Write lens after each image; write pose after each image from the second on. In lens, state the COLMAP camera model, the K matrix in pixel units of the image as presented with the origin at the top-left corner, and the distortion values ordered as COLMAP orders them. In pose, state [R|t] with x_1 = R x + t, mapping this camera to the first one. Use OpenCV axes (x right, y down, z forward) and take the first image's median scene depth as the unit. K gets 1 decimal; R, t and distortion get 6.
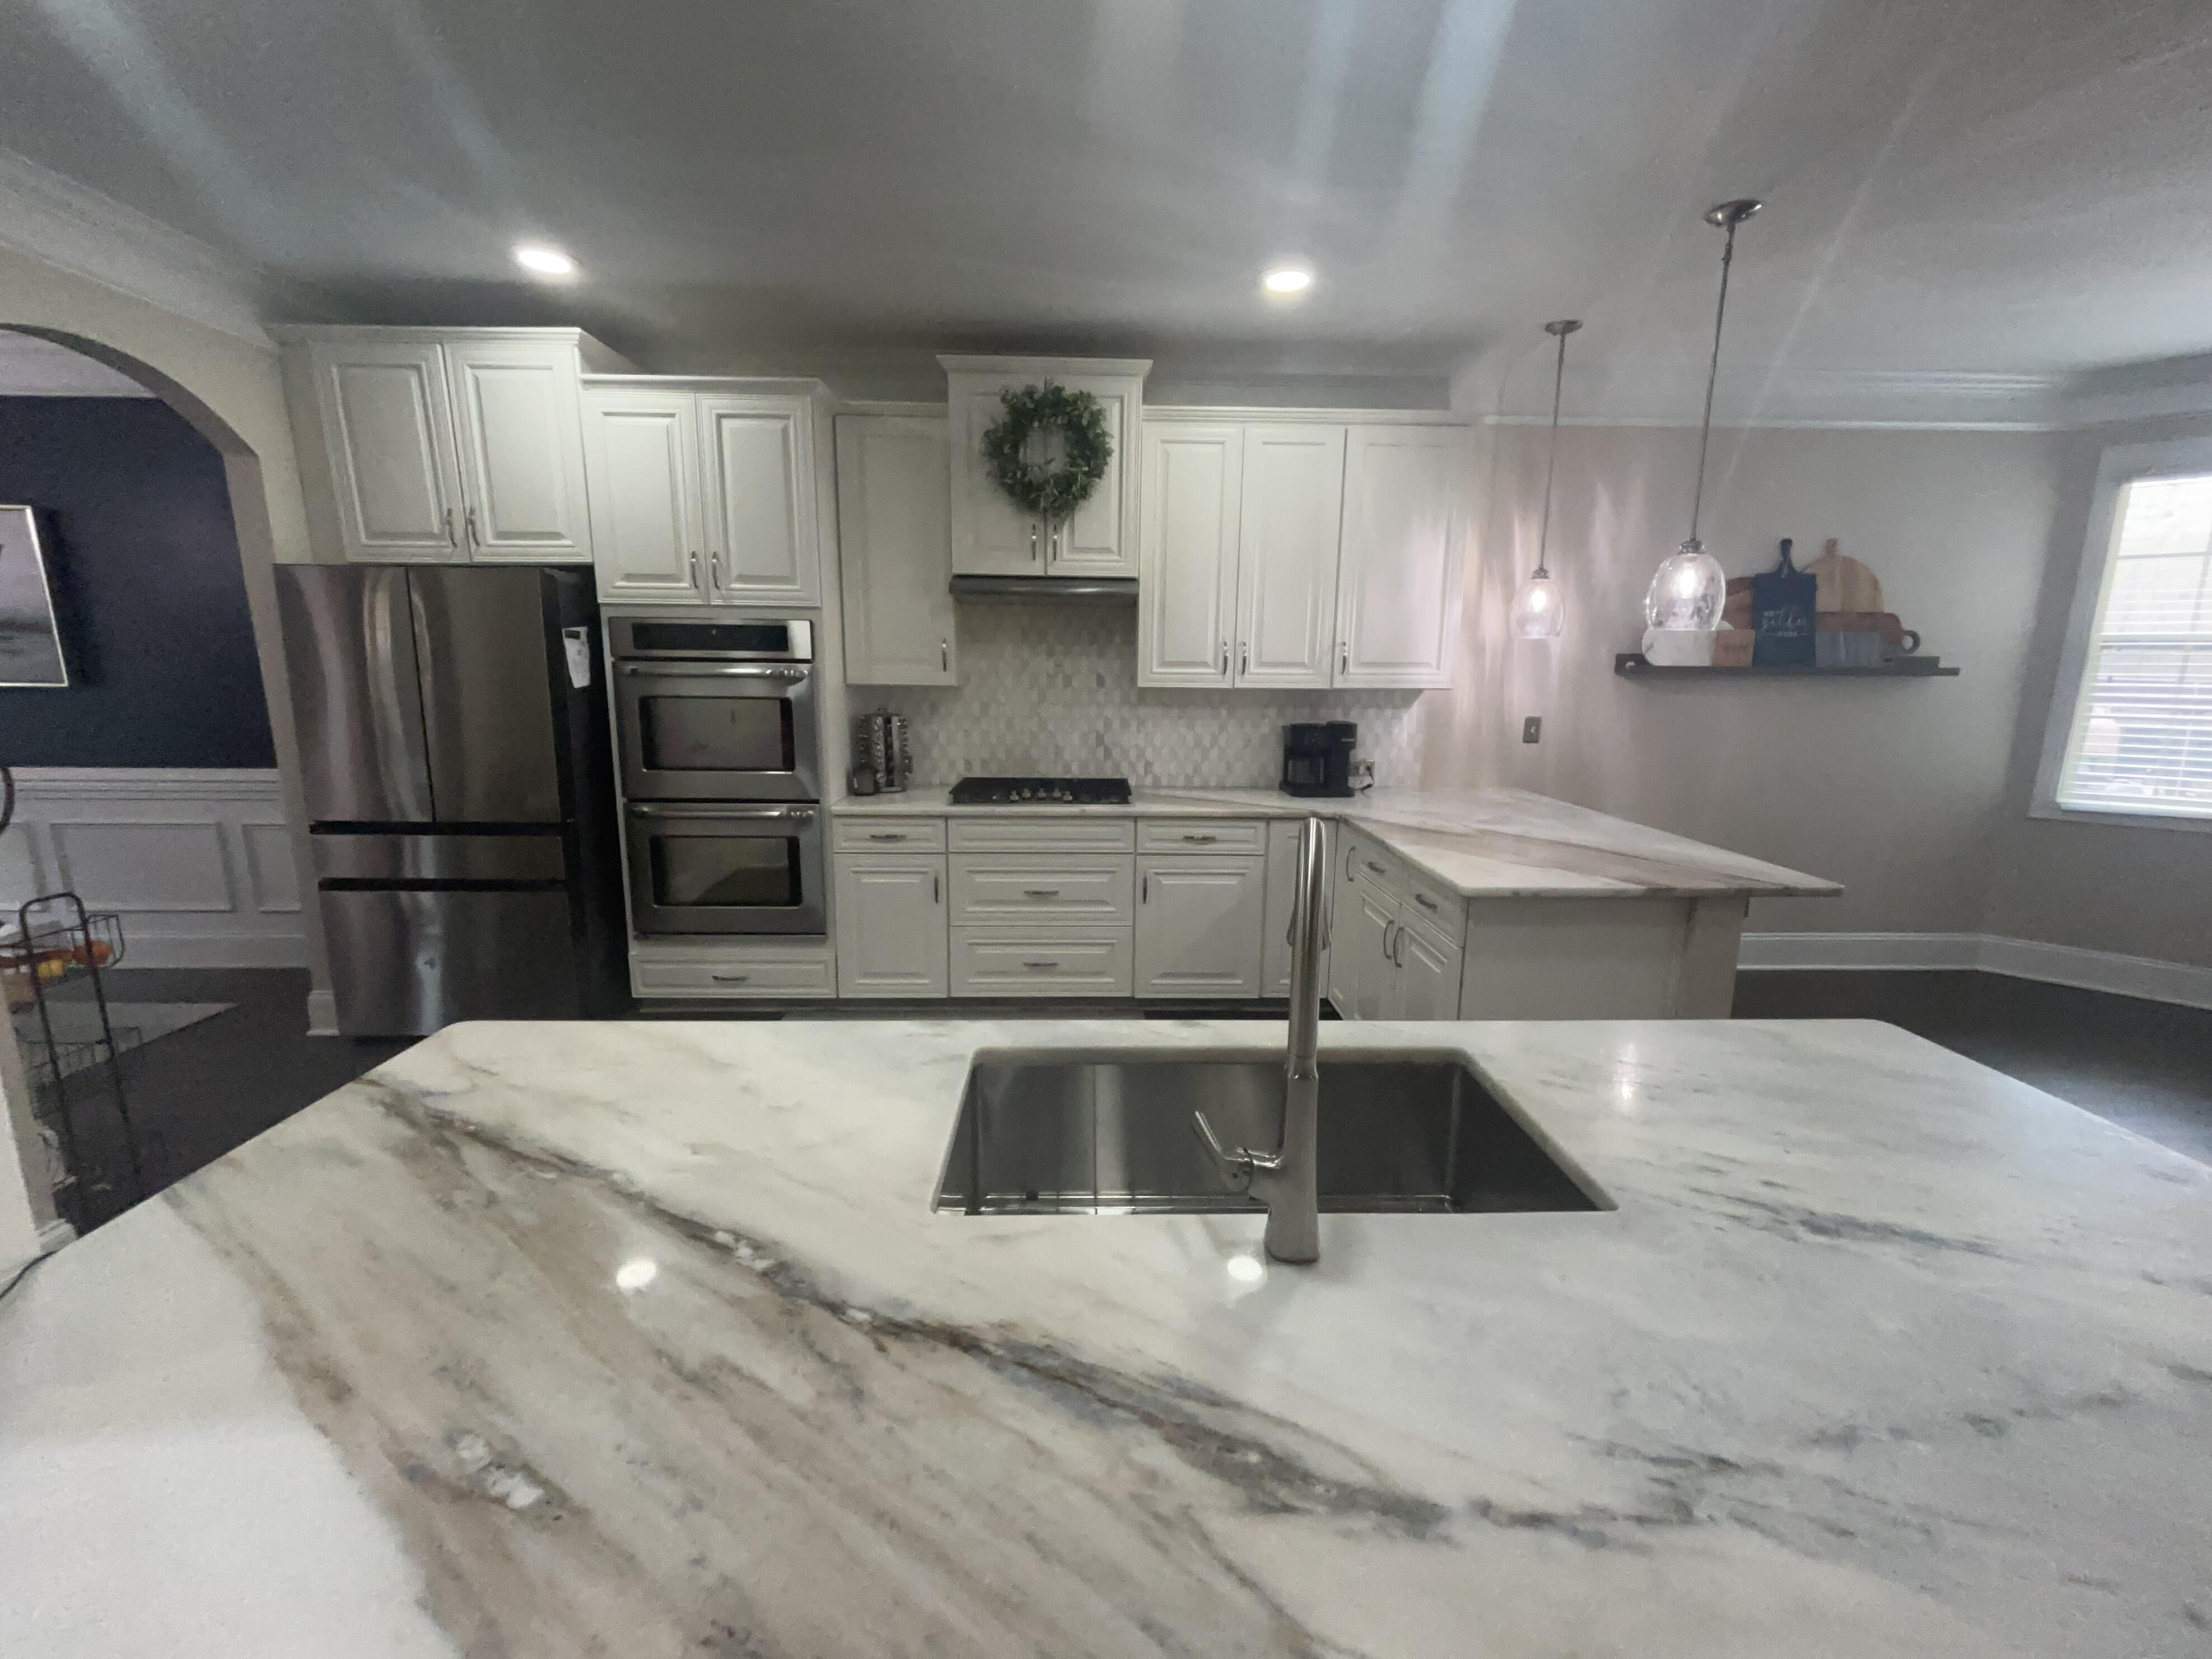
lens RADIAL K [[899.5, 0, 1117.6], [0, 899.5, 832.2], [0, 0, 1]] dist [0.002785, 0.000099]
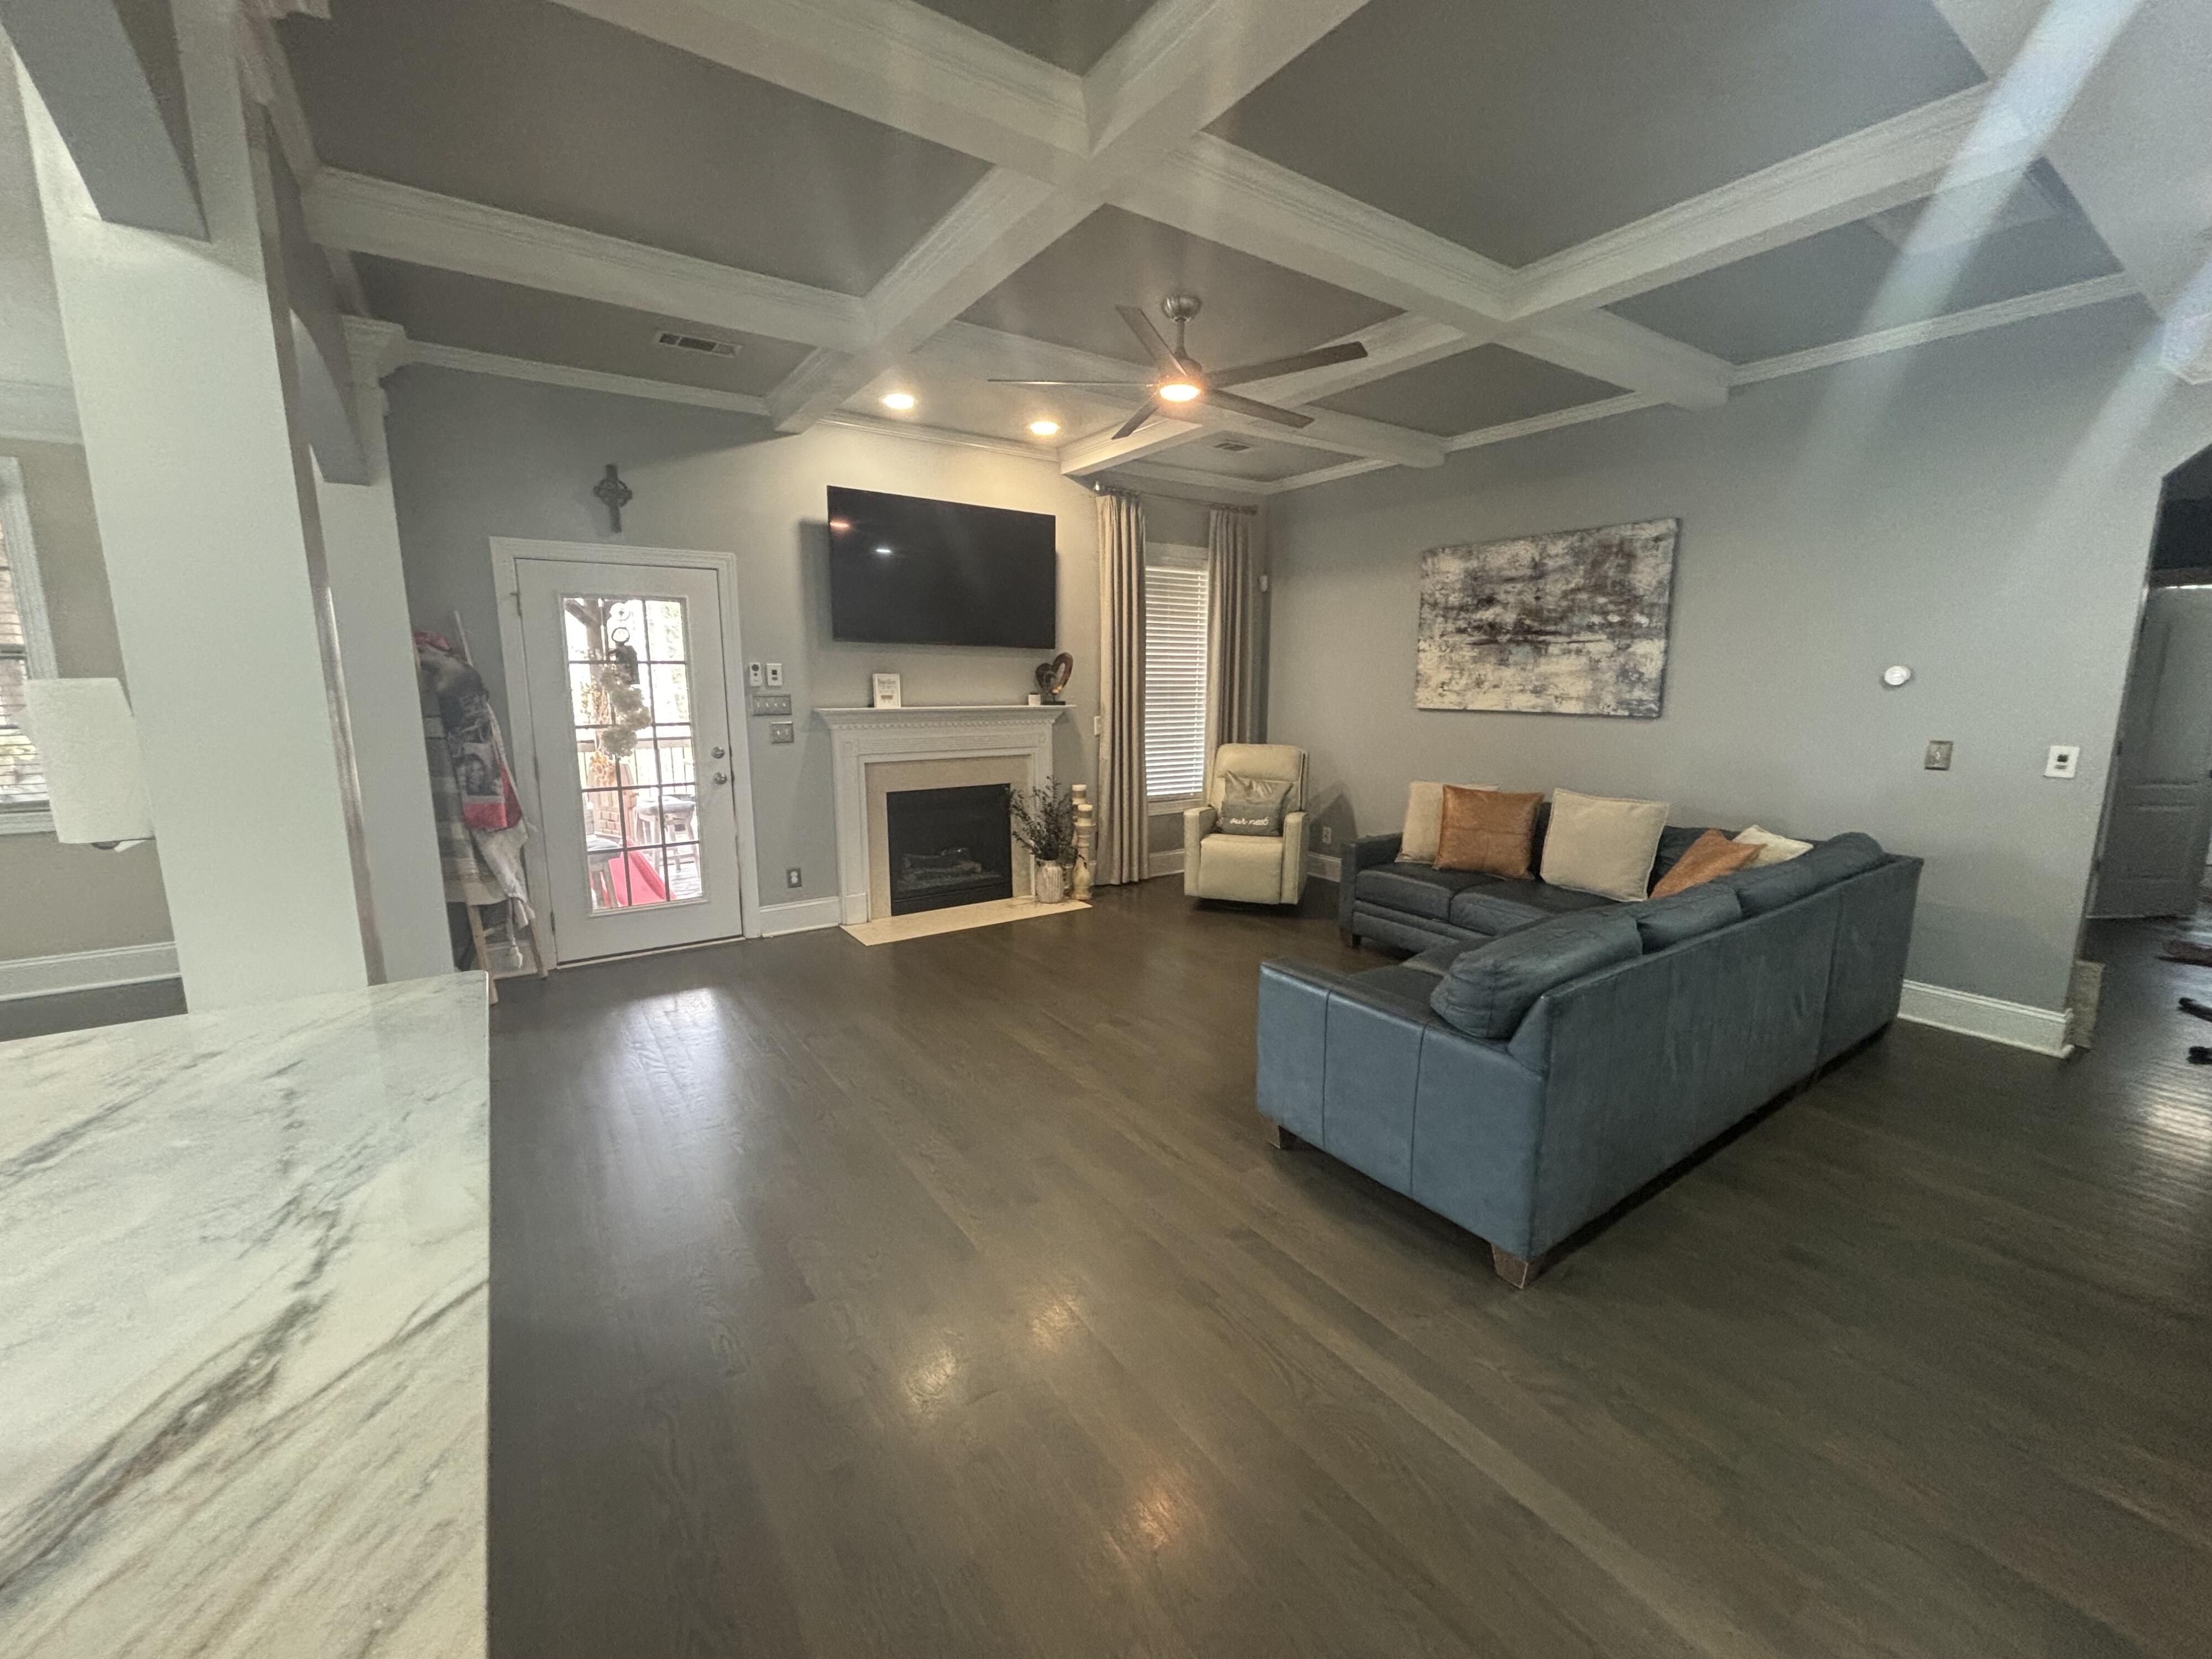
lens RADIAL K [[899.5, 0, 1109.3], [0, 899.5, 828.7], [0, 0, 1]] dist [0.002785, 0.000099]
pose [[-0.543519, -0.148719, 0.826117, -1.171020], [0.152133, 0.950427, 0.271189, -0.104188], [-0.825495, 0.273076, -0.493950, 0.399601]]
